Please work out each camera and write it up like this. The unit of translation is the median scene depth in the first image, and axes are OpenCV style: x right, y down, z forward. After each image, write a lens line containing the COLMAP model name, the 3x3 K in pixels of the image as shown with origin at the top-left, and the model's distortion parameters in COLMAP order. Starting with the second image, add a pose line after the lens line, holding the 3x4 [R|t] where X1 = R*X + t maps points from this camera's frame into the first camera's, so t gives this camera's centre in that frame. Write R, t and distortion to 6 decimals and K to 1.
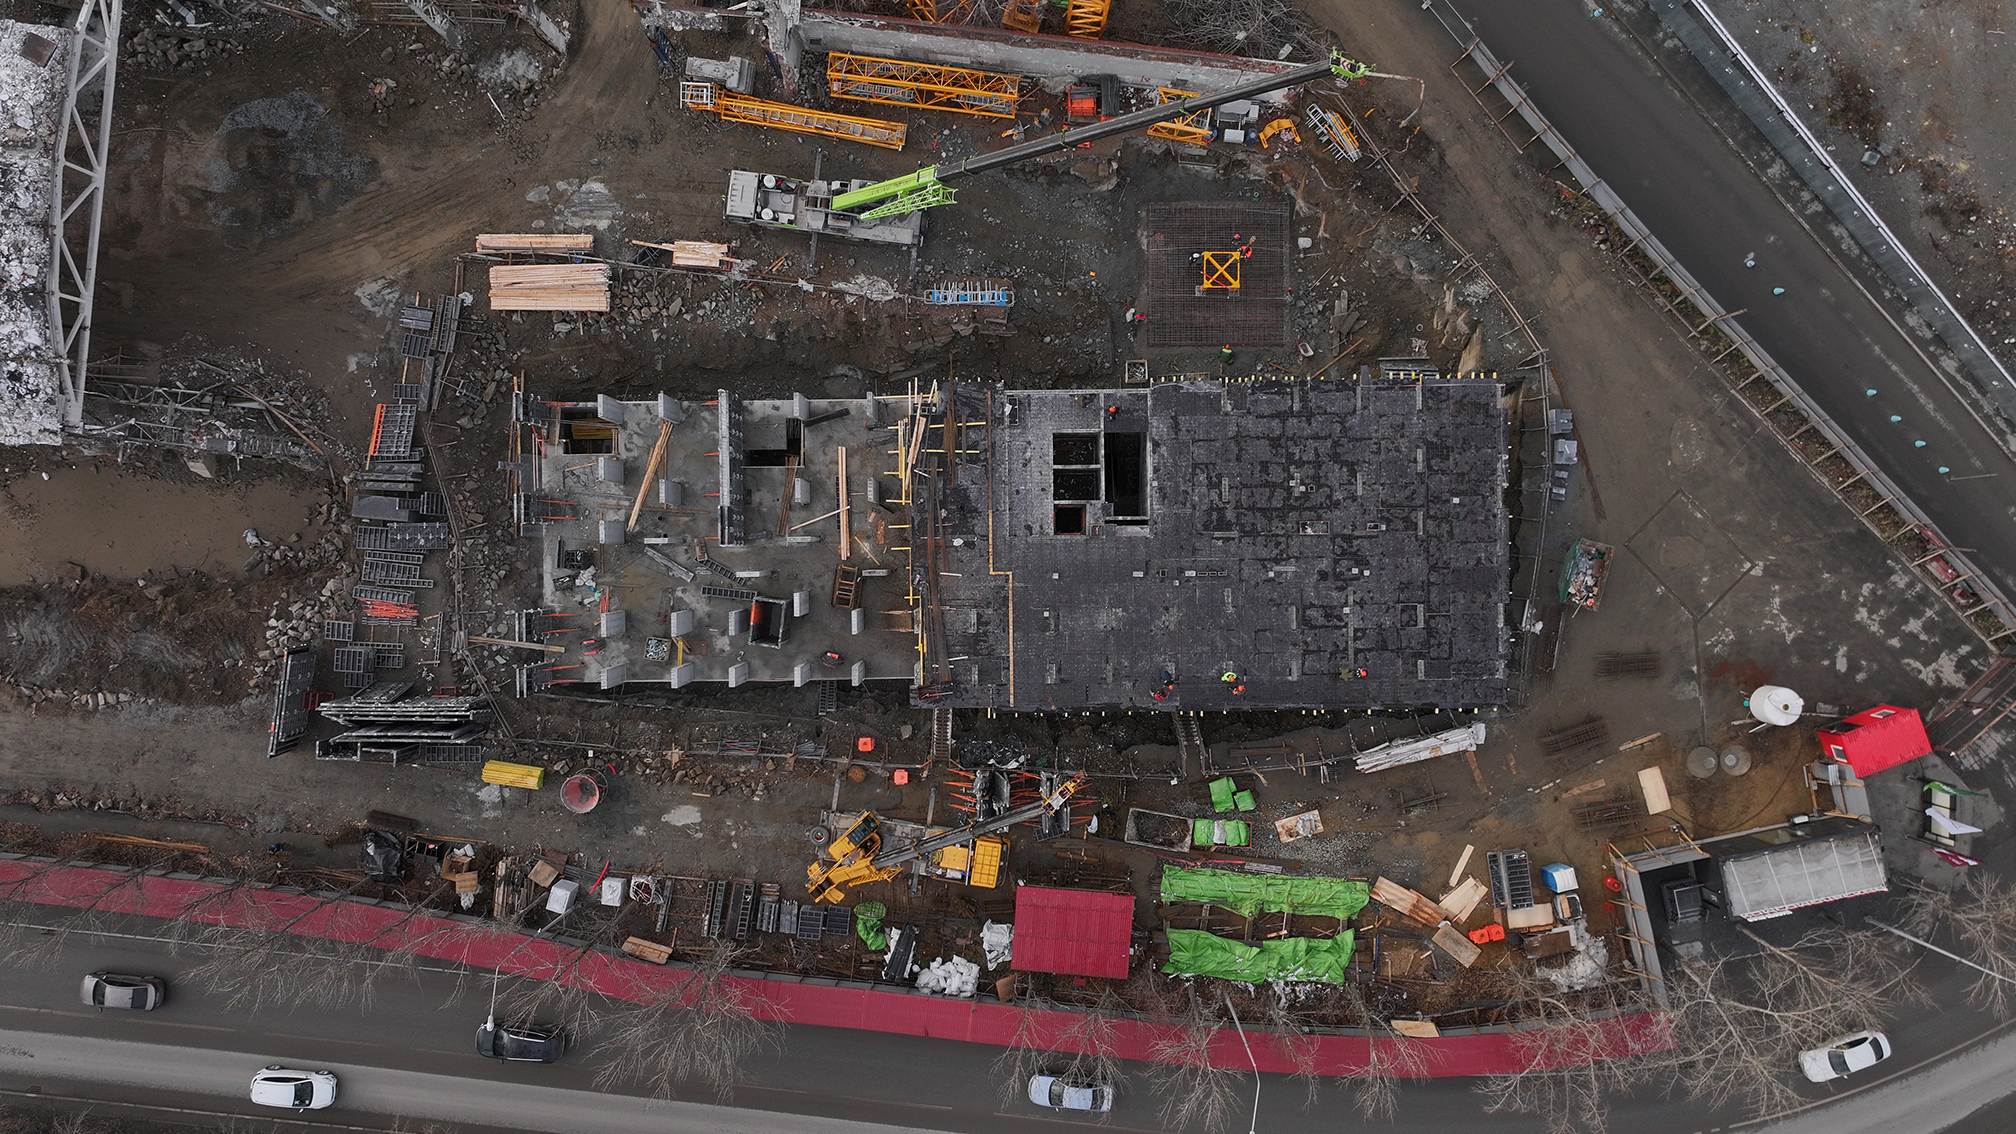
lens RADIAL K [[1412.1, 0, 1008.6], [0, 1412.1, 556.1], [0, 0, 1]] dist [0.011398, 0.000878]
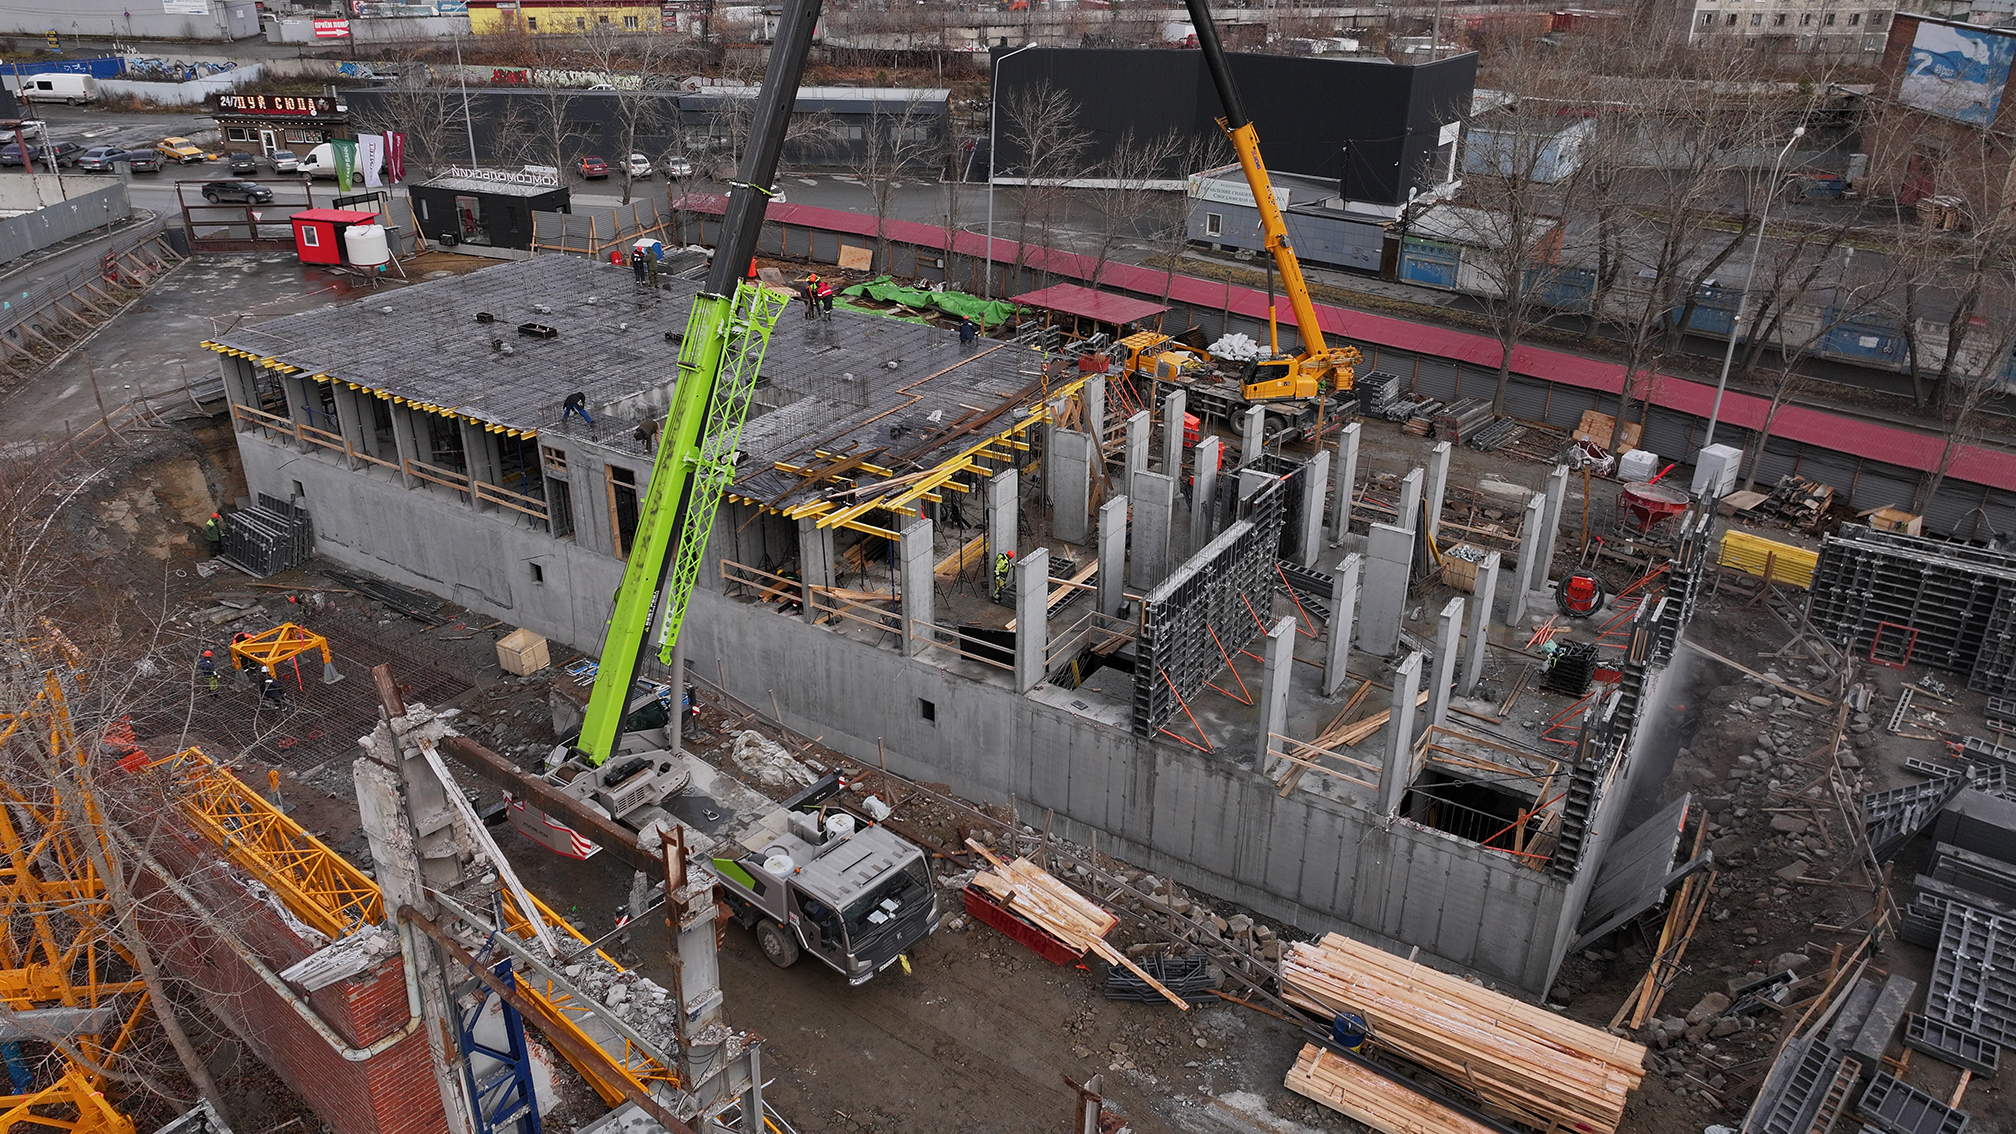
lens RADIAL K [[1412.1, 0, 1008.6], [0, 1412.1, 556.1], [0, 0, 1]] dist [0.011398, 0.000878]
pose [[-0.837733, -0.247463, 0.486791, -0.371045], [0.546002, -0.364513, 0.754329, -0.470363], [-0.009227, 0.897715, 0.440480, 0.737927]]
